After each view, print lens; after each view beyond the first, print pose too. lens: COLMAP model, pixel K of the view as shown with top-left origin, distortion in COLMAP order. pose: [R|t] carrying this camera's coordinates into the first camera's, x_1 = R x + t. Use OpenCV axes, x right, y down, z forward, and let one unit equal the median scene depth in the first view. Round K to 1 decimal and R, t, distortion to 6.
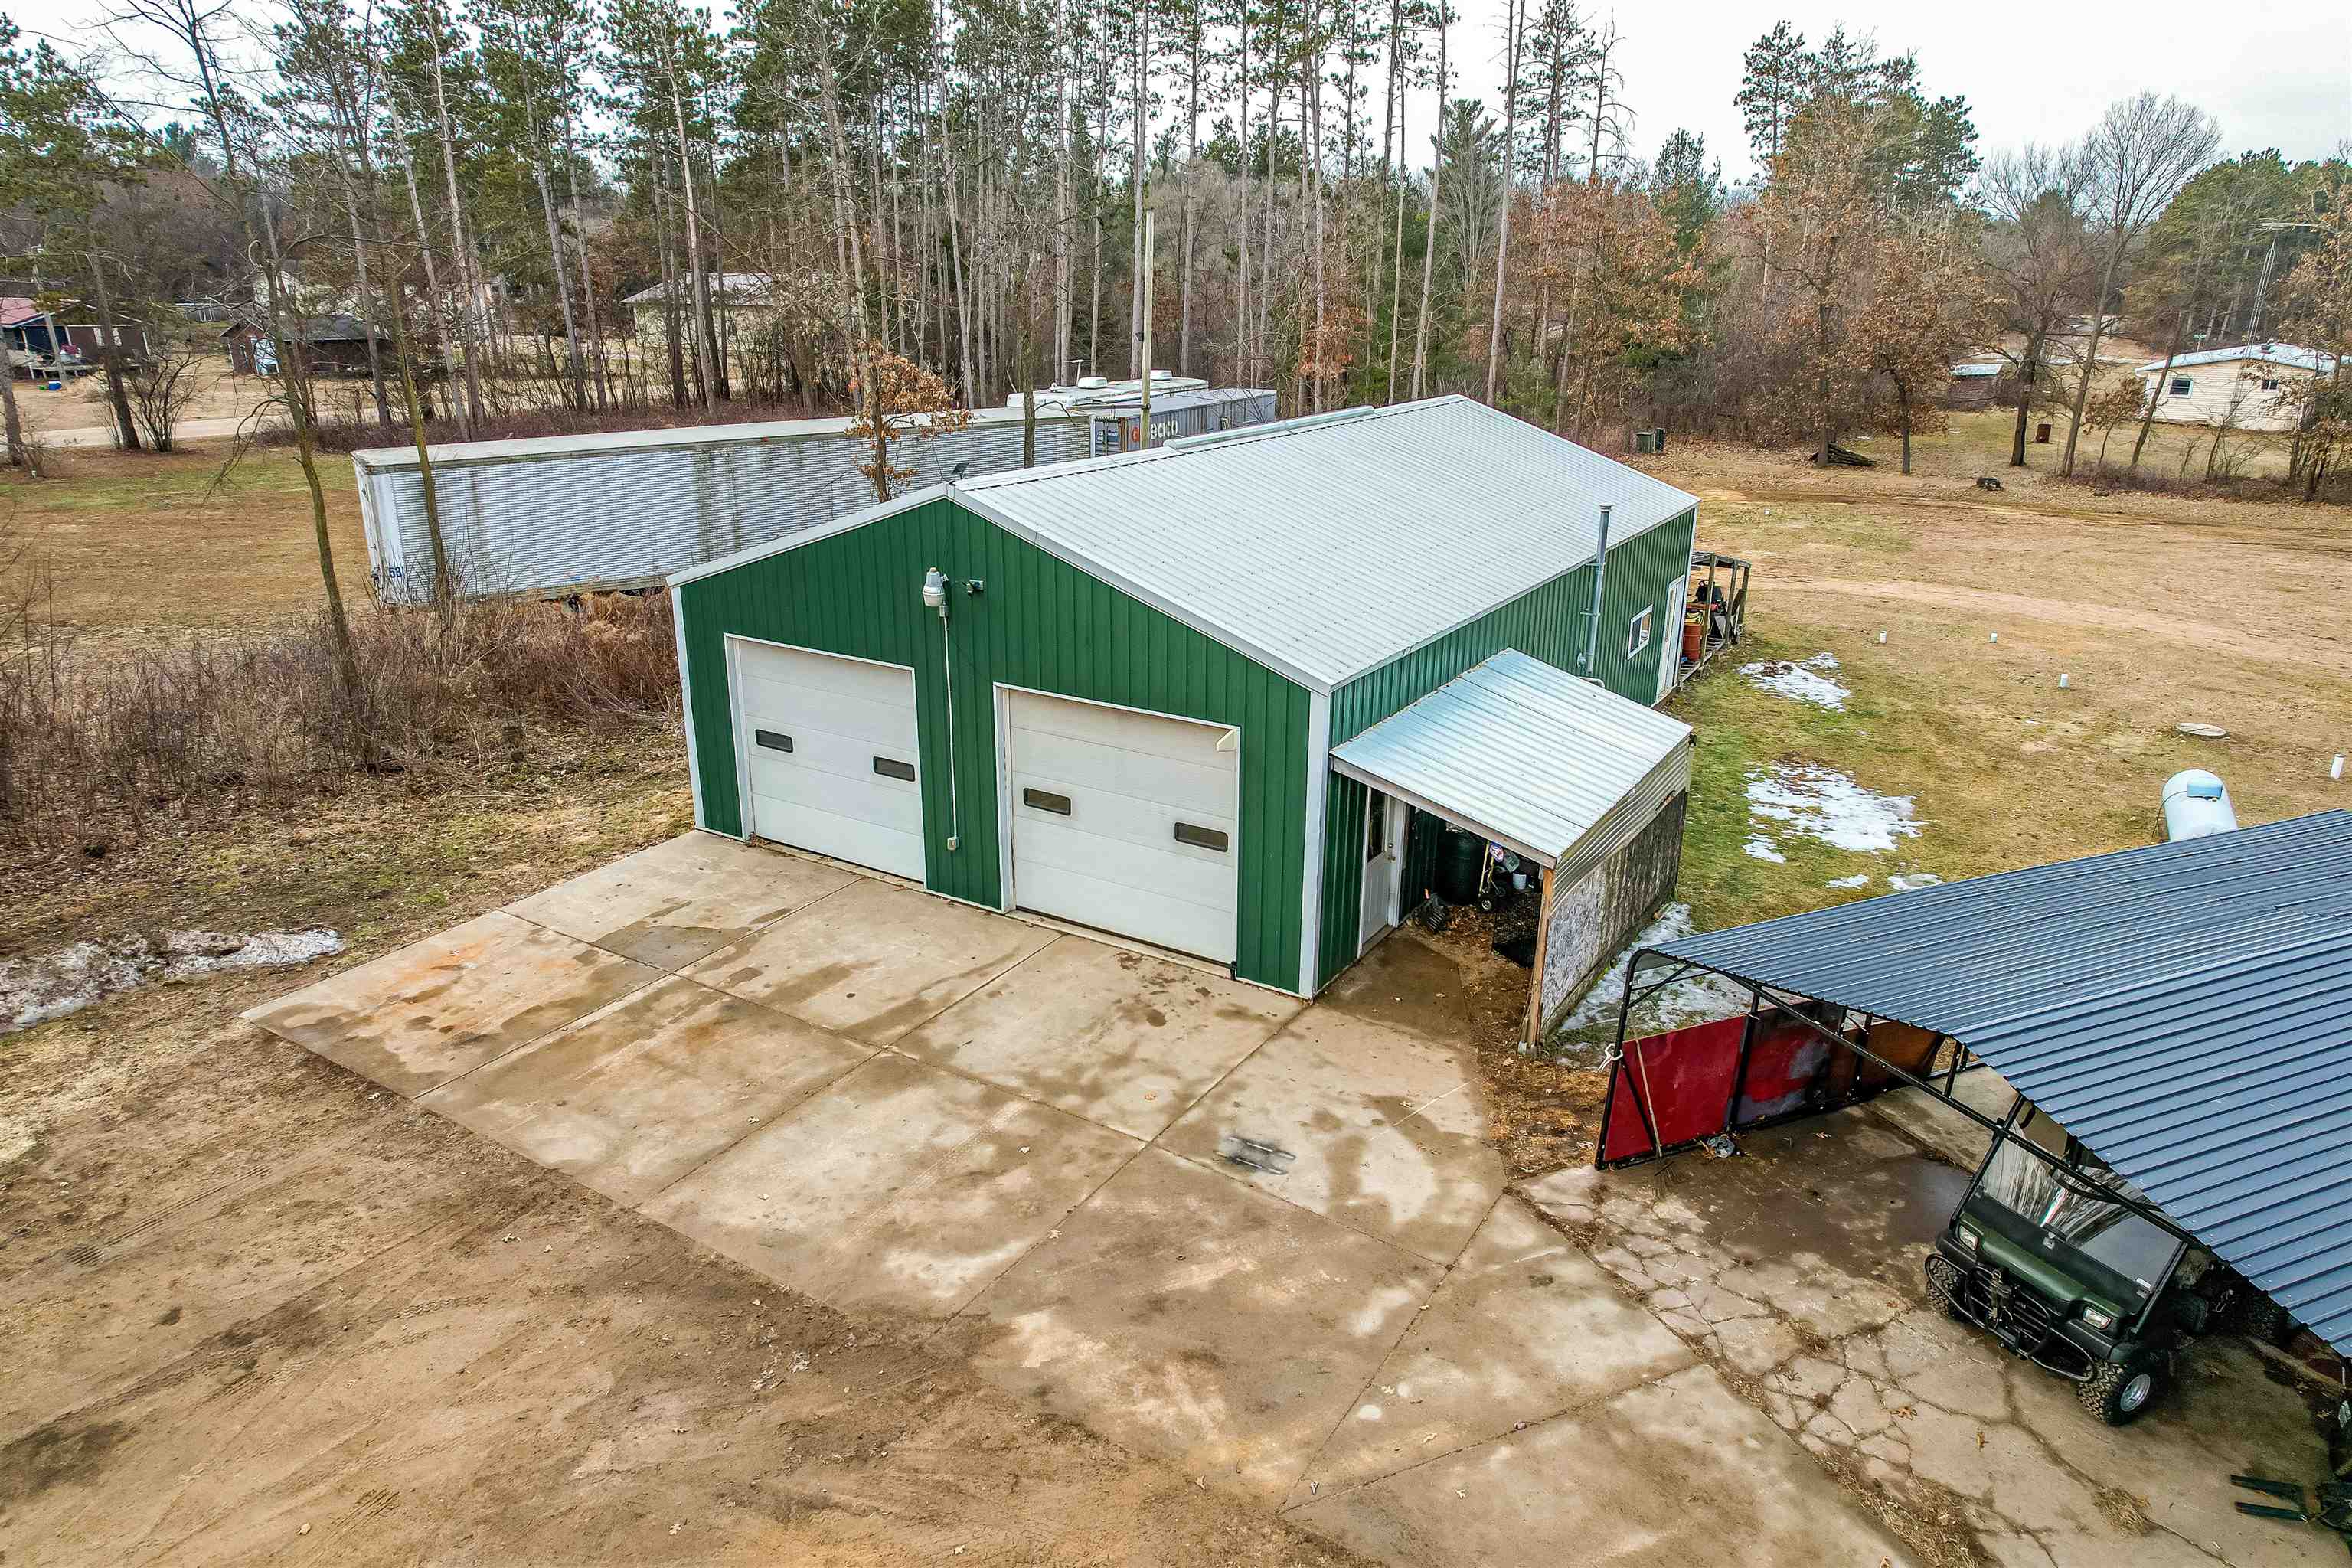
lens RADIAL K [[1502.3, 0, 1186.2], [0, 1502.3, 794.8], [0, 0, 1]] dist [-0.079961, 0.073804]
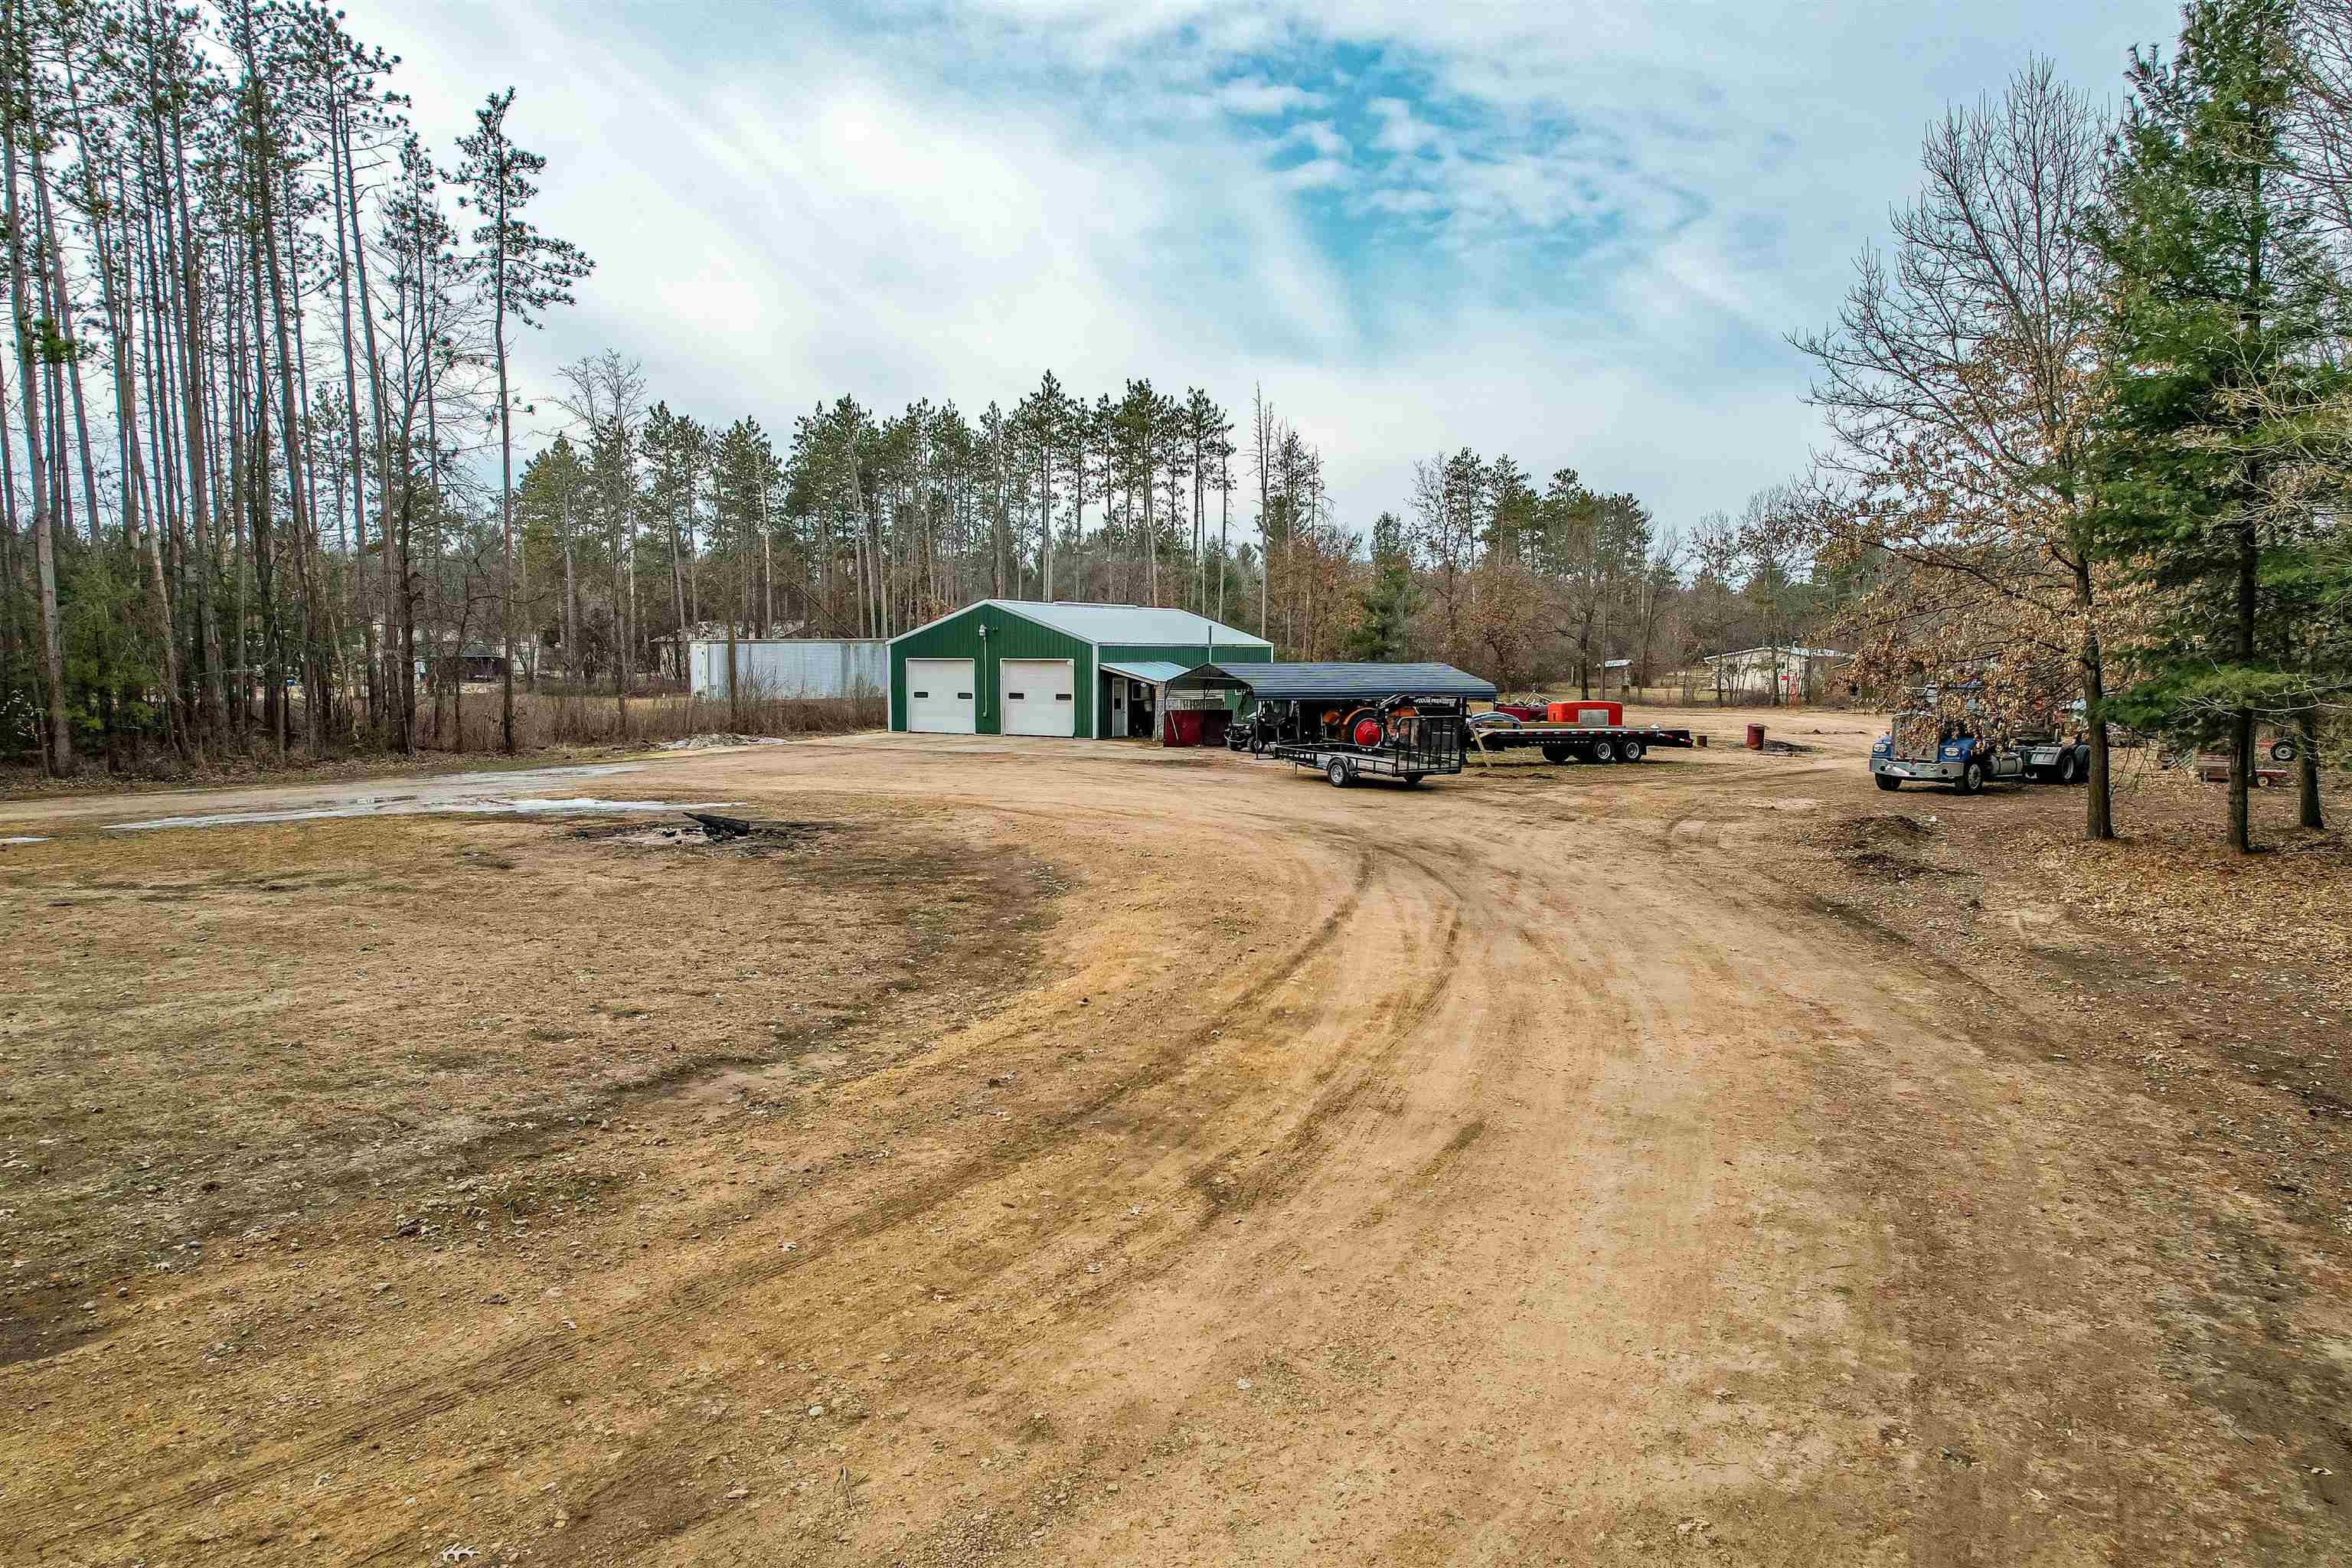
lens RADIAL K [[1510.6, 0, 1165.3], [0, 1510.6, 833.0], [0, 0, 1]] dist [-0.041526, 0.000805]
pose [[0.998855, -0.010823, 0.046607, 0.042072], [0.020798, 0.975457, -0.219205, 0.572887], [-0.043091, 0.219924, 0.974565, -1.201346]]
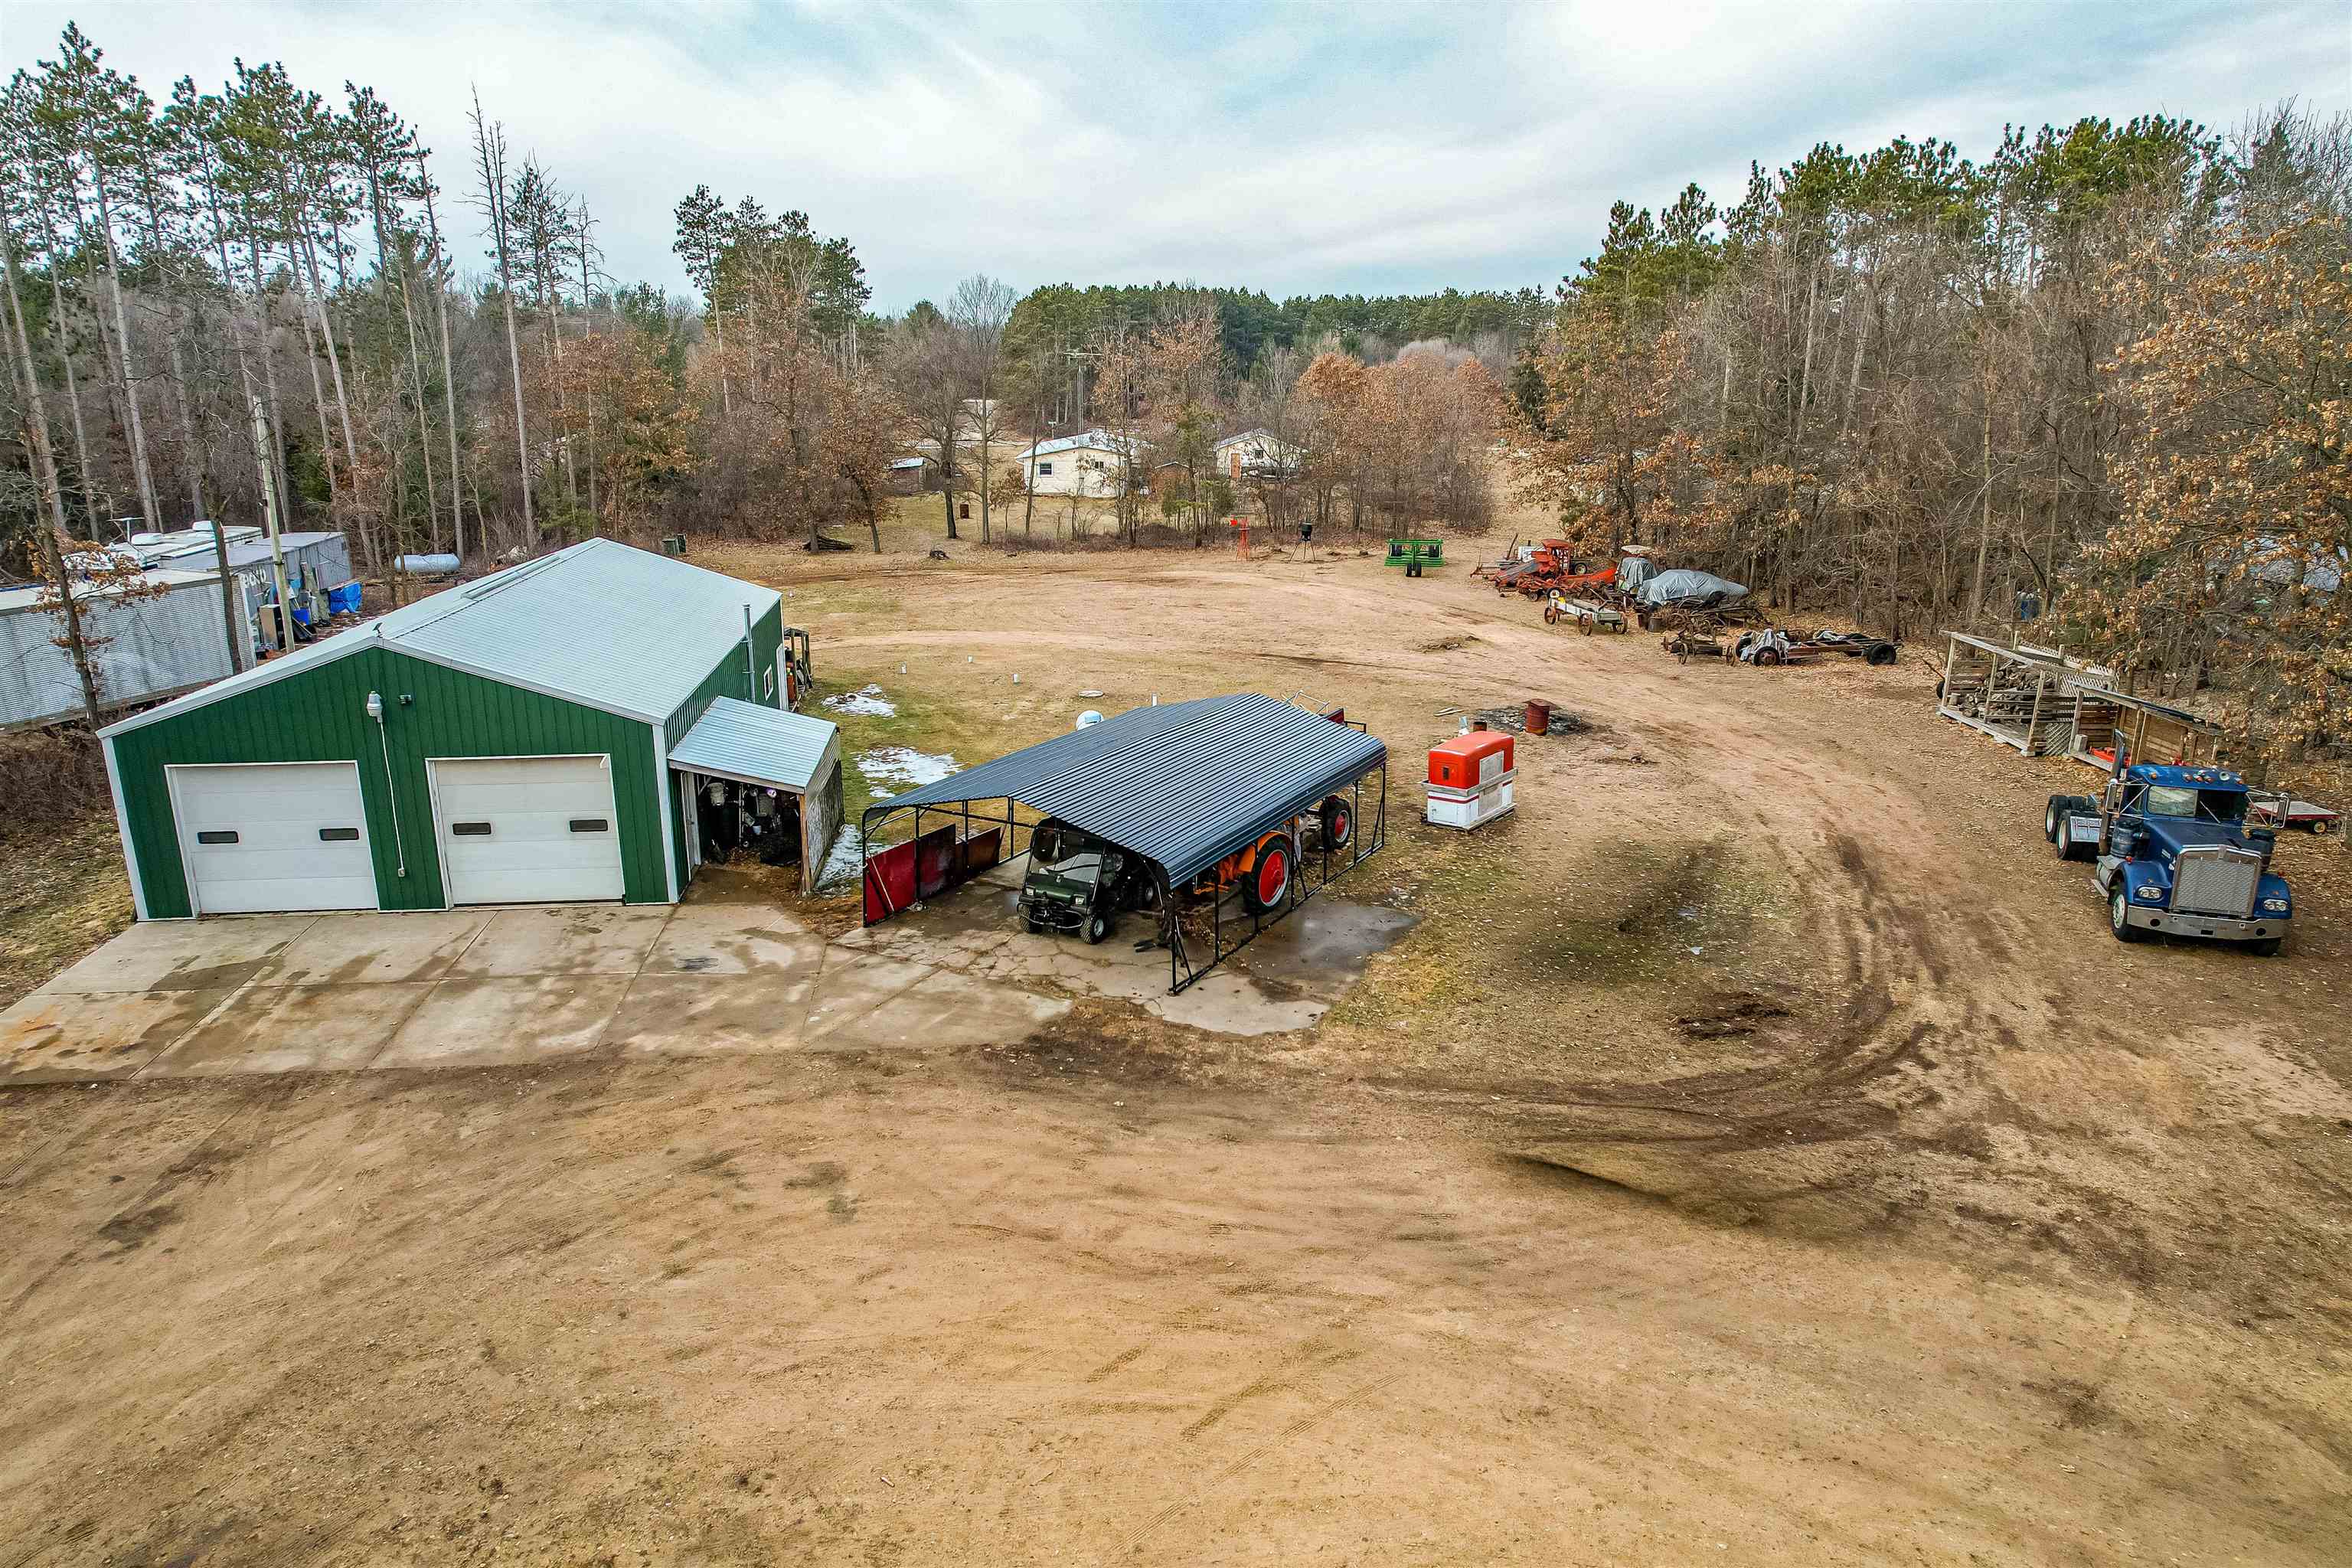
lens RADIAL K [[1502.3, 0, 1186.2], [0, 1502.3, 794.8], [0, 0, 1]] dist [-0.079961, 0.073804]
pose [[0.785587, -0.176563, 0.593024, -0.236284], [0.209011, 0.977810, 0.014247, 0.058659], [-0.582380, 0.112756, 0.805058, -0.388093]]
